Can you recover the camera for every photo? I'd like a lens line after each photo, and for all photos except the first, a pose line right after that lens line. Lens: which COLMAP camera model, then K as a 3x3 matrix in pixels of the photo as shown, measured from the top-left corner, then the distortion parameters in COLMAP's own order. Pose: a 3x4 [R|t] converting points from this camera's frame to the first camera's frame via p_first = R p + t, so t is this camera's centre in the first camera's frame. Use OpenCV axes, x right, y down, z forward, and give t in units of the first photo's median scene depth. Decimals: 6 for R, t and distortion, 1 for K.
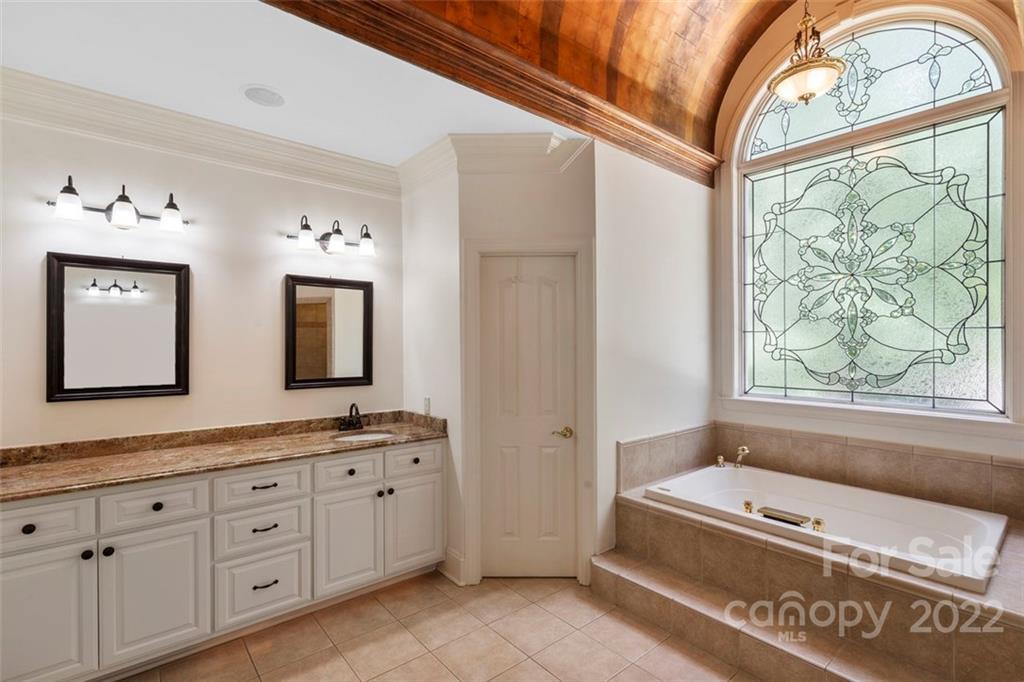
lens RADIAL K [[472.6, 0, 508.4], [0, 472.6, 346.0], [0, 0, 1]] dist [-0.014266, 0.003955]
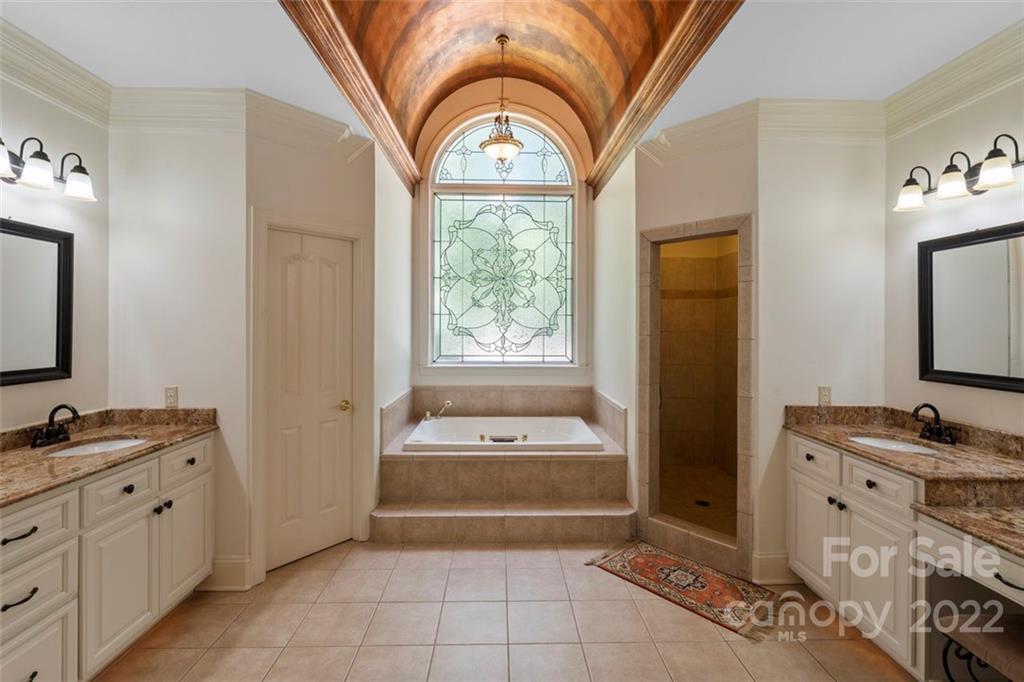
lens RADIAL K [[472.6, 0, 515.9], [0, 472.6, 321.2], [0, 0, 1]] dist [-0.014266, 0.003955]
pose [[0.609565, 0.010172, 0.792671, -0.488543], [-0.001586, 0.999931, -0.011612, 0.004699], [-0.792735, 0.005821, 0.609539, 0.041109]]
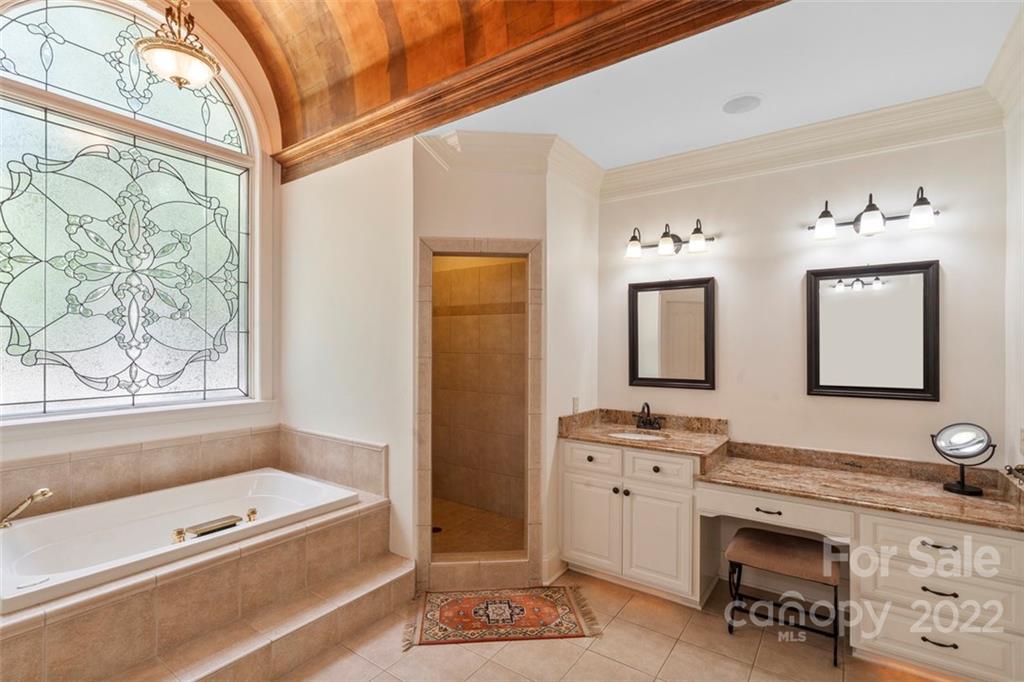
lens RADIAL K [[472.6, 0, 514.1], [0, 472.6, 344.3], [0, 0, 1]] dist [-0.014266, 0.003955]
pose [[-0.266993, 0.002457, 0.963695, -0.408677], [0.003124, 0.999994, -0.001684, -0.000490], [-0.963693, 0.002561, -0.266999, 0.557837]]
